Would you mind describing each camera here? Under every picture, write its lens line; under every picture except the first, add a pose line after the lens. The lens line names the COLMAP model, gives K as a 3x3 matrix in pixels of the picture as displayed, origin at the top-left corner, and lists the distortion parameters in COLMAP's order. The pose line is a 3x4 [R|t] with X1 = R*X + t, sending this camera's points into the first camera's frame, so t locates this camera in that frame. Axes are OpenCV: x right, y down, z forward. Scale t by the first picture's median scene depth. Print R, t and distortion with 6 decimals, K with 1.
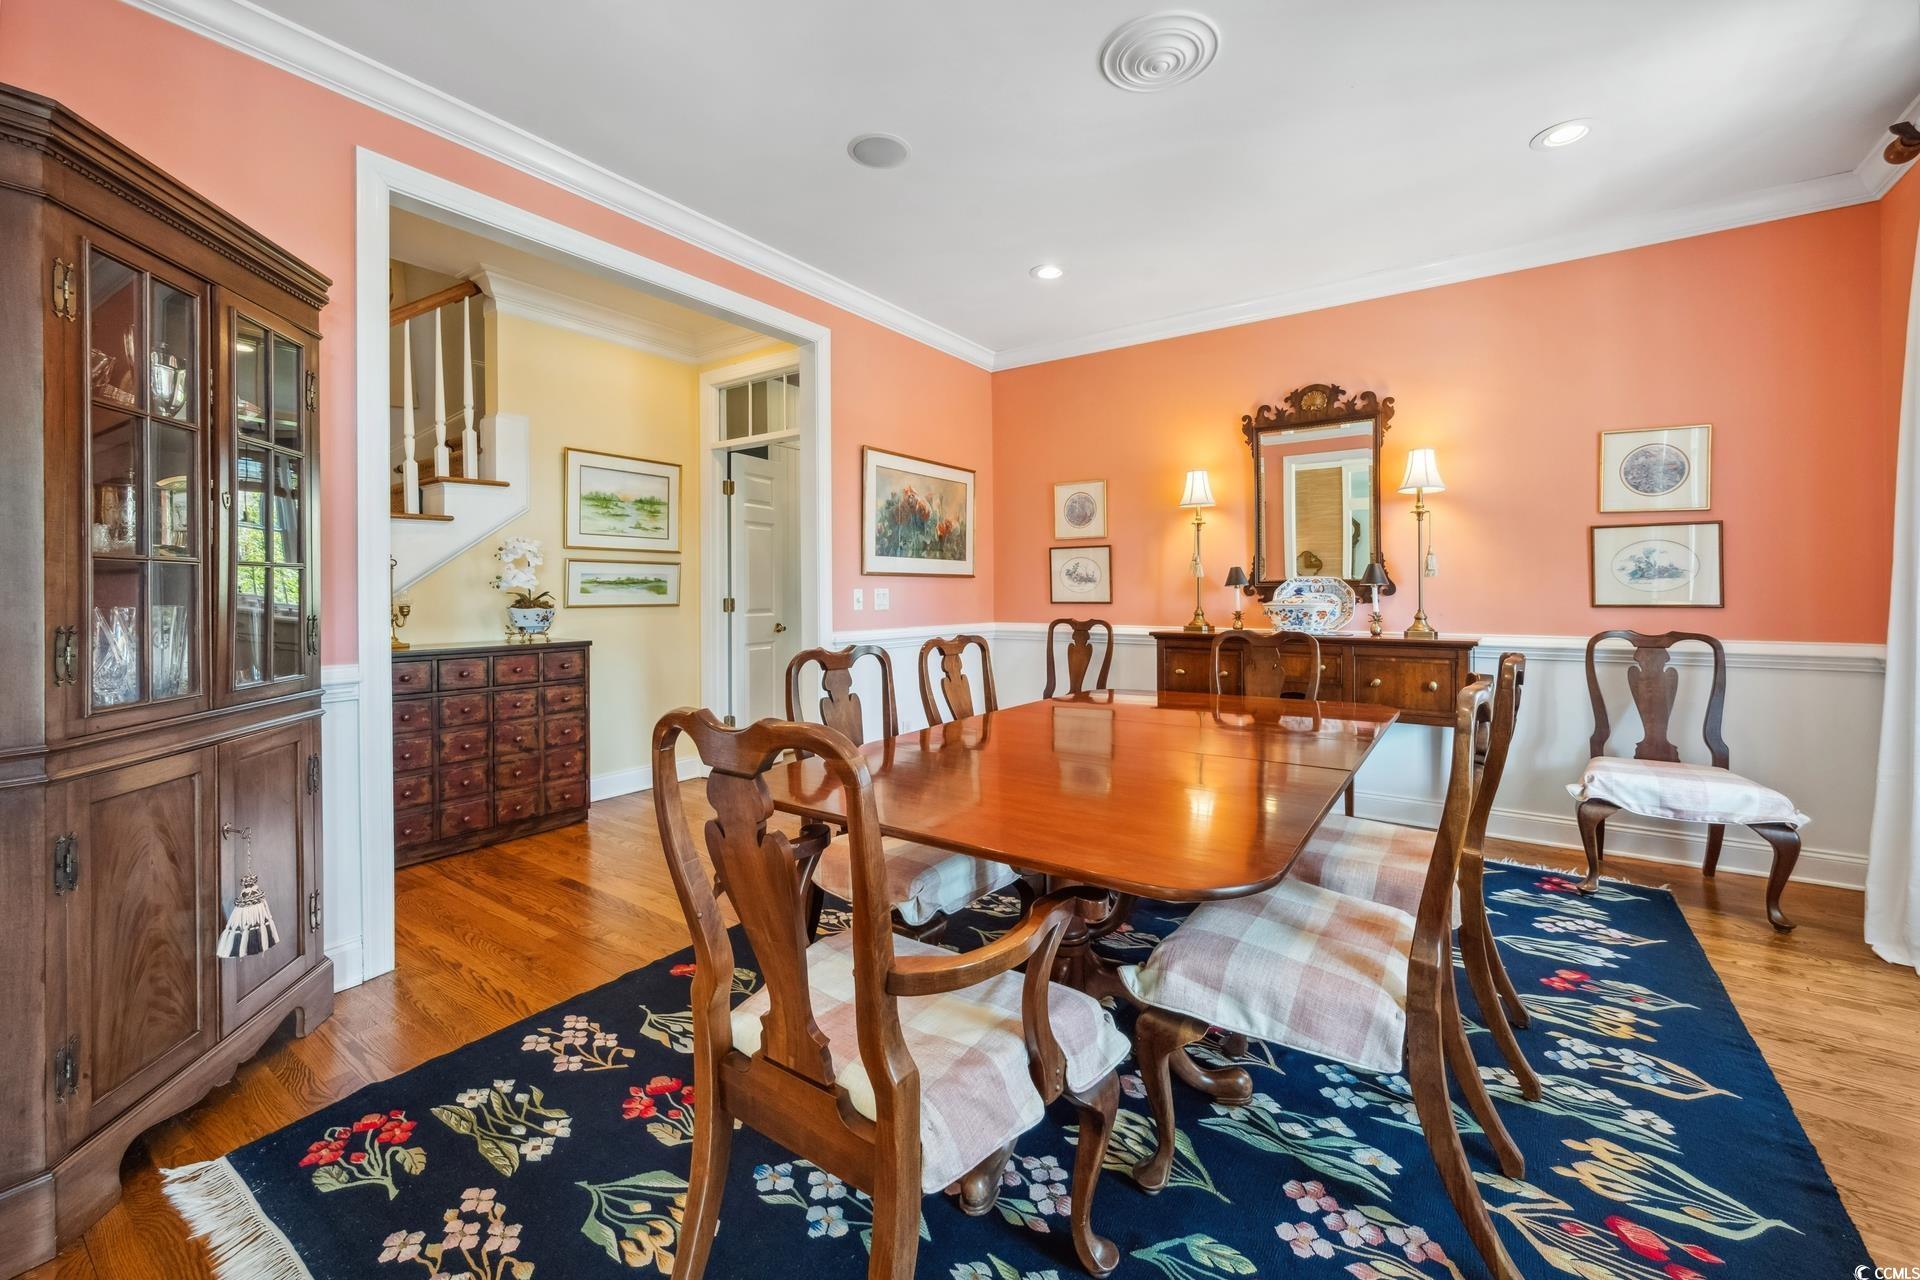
lens RADIAL K [[770.4, 0, 957.5], [0, 770.4, 589.2], [0, 0, 1]] dist [0.000214, -0.000421]
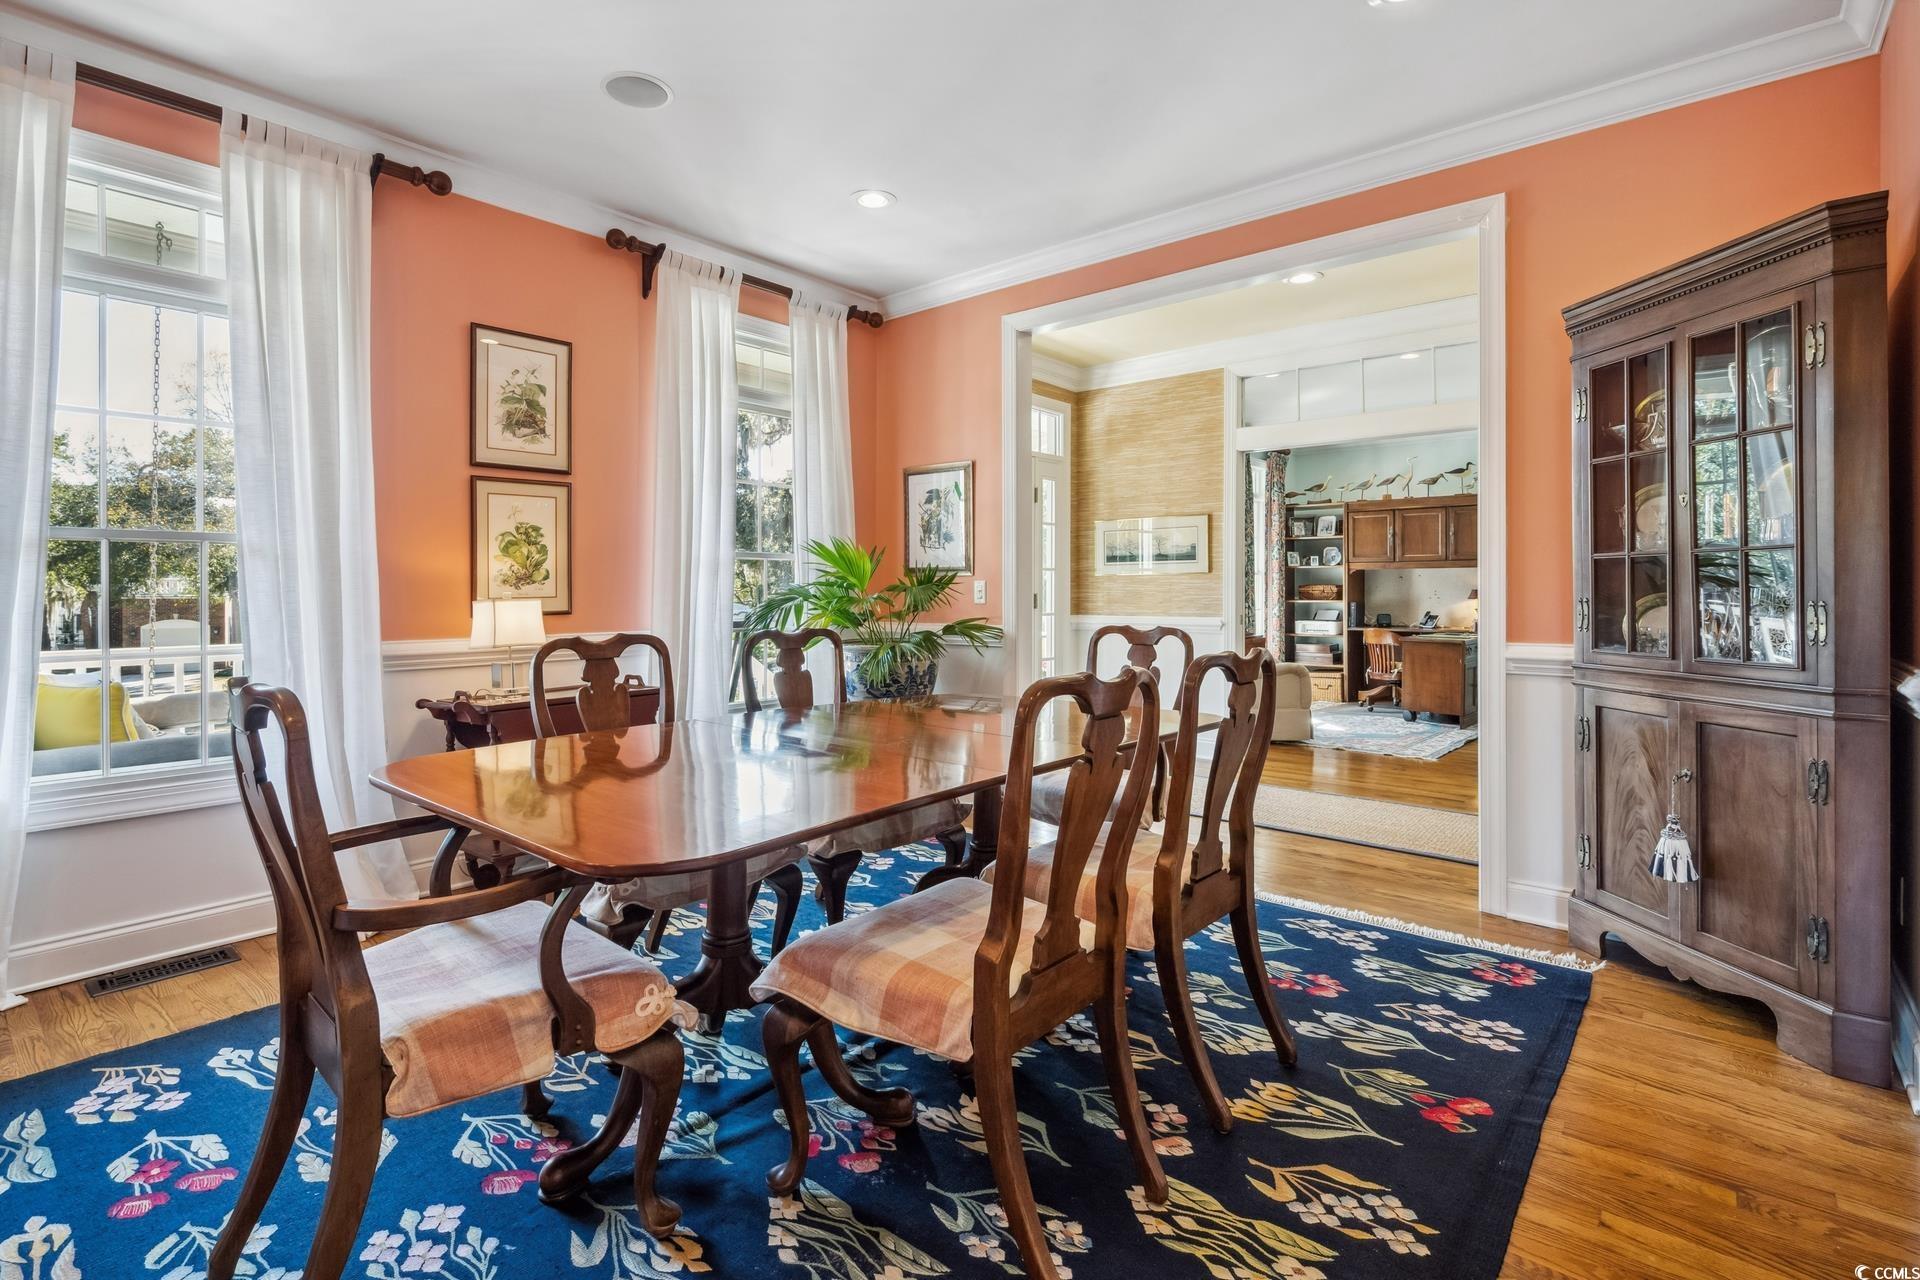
lens RADIAL K [[906.1, 0, 962.8], [0, 906.1, 577.0], [0, 0, 1]] dist [-0.003735, -0.000079]
pose [[-0.996383, 0.007750, 0.084625, 0.046538], [0.006572, 0.999878, -0.014187, 0.018844], [-0.084724, -0.013580, -0.996312, 2.334731]]
